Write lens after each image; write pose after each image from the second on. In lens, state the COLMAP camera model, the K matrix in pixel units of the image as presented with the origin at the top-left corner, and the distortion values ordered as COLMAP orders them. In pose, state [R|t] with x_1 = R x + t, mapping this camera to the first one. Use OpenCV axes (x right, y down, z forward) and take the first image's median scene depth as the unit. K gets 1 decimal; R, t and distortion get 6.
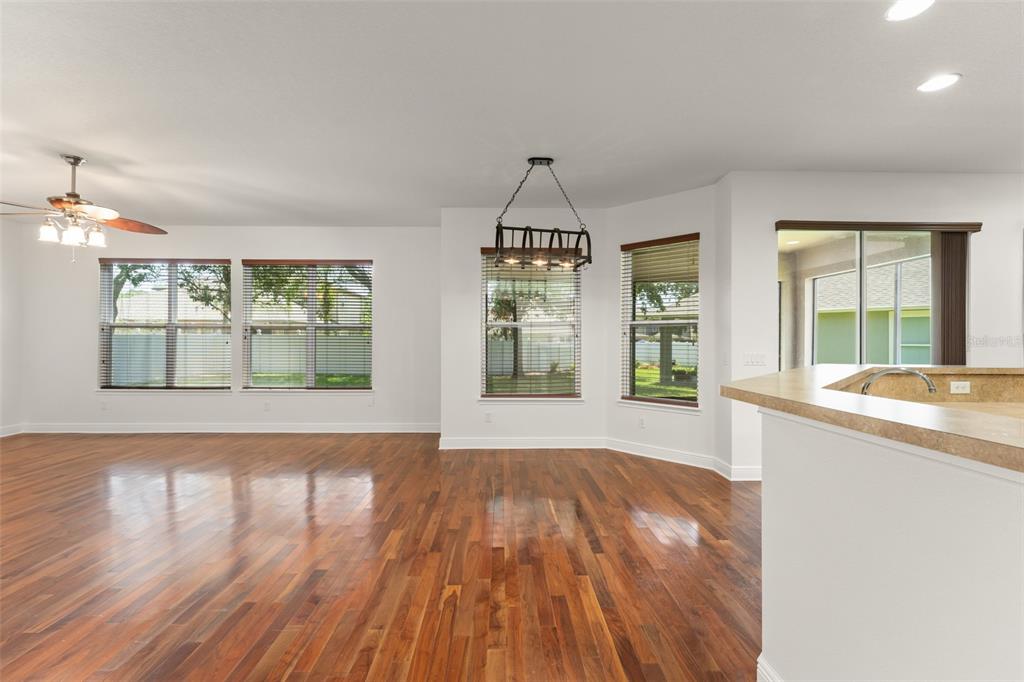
lens RADIAL K [[443.8, 0, 508.8], [0, 443.8, 339.2], [0, 0, 1]] dist [-0.000621, 0.000010]
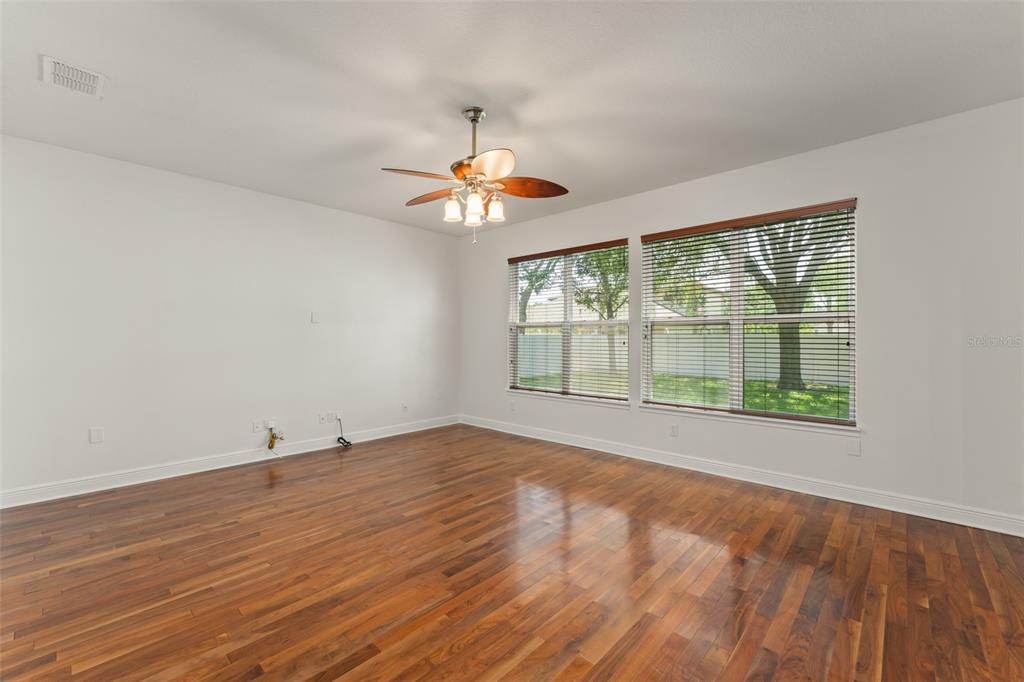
lens RADIAL K [[426.1, 0, 509.8], [0, 426.1, 338.7], [0, 0, 1]] dist [-0.000161, -0.000002]
pose [[0.720567, -0.004225, -0.693373, -0.377151], [0.004264, 0.999990, -0.001663, 0.000300], [0.693373, -0.001758, 0.720577, 0.458116]]
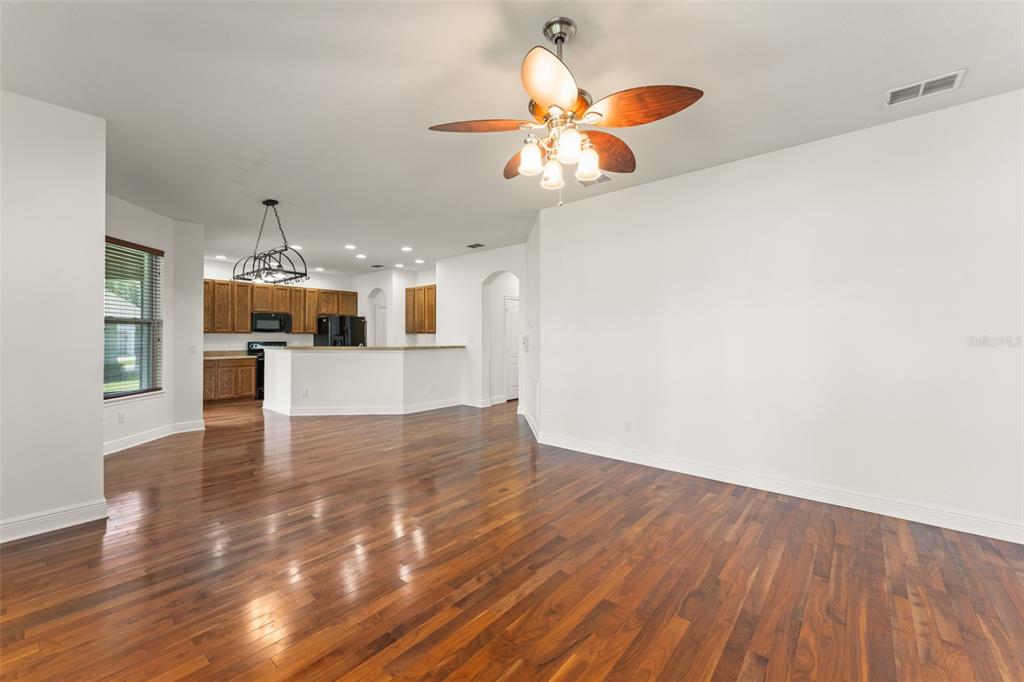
lens RADIAL K [[409.7, 0, 509.3], [0, 409.7, 336.5], [0, 0, 1]] dist [0.001136, 0.000150]
pose [[-0.744083, -0.002364, 0.668083, -1.202790], [-0.003974, 0.999992, -0.000887, -0.000340], [-0.668075, -0.003315, -0.744086, 1.347051]]
